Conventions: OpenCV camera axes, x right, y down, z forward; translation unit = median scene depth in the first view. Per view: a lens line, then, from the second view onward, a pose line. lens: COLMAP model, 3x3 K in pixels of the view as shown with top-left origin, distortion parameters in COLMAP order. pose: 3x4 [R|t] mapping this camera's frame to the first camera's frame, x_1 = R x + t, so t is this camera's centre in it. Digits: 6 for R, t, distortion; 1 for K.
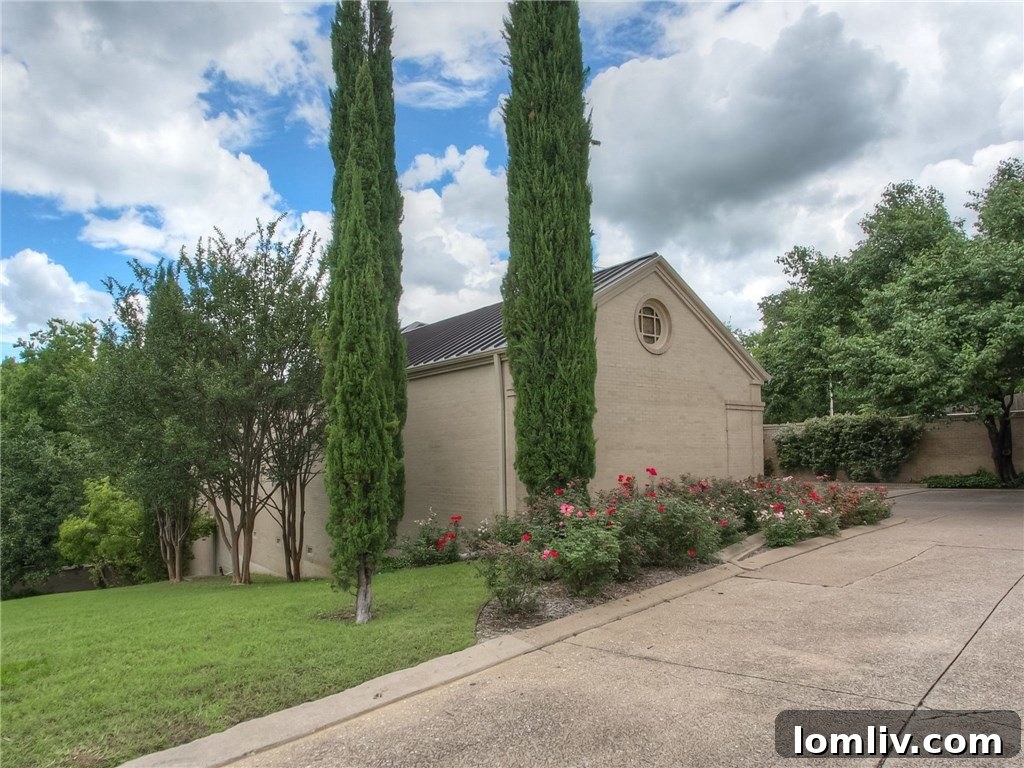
lens RADIAL K [[624.4, 0, 512.0], [0, 624.4, 384.0], [0, 0, 1]] dist [-0.034496, 0.000539]
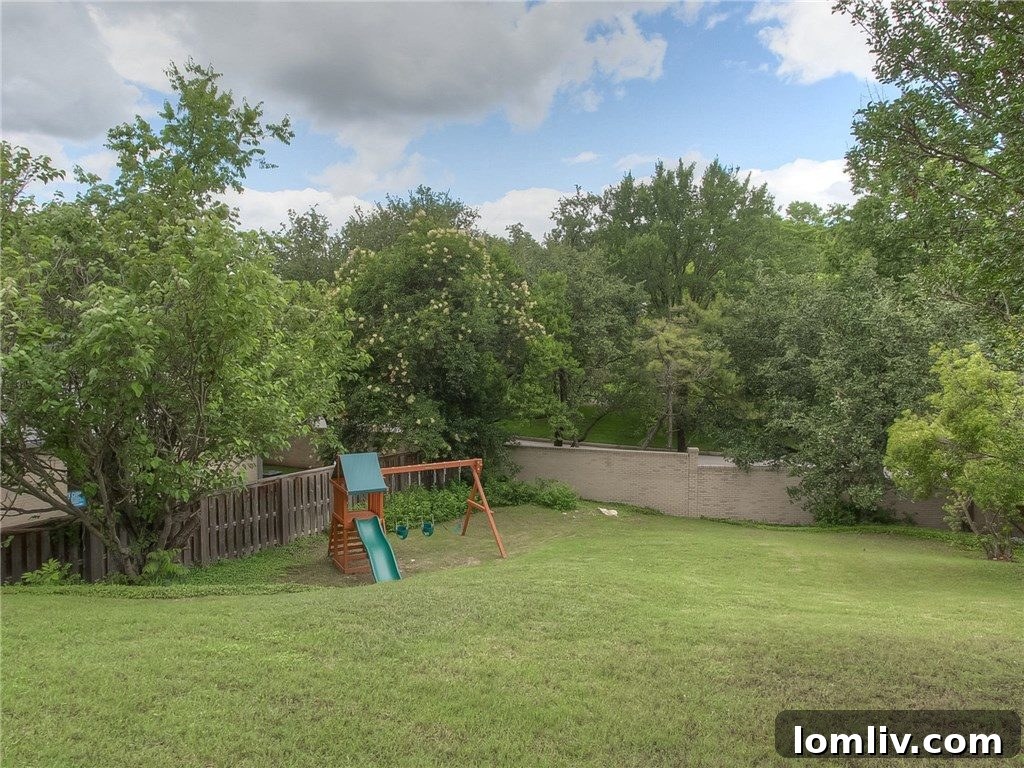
lens RADIAL K [[624.4, 0, 512.0], [0, 624.4, 384.0], [0, 0, 1]] dist [-0.034496, 0.000539]
pose [[0.334345, 0.078245, -0.939197, -0.298670], [0.104045, 0.987392, 0.119299, 0.081783], [0.936690, -0.137606, 0.321989, 0.455638]]
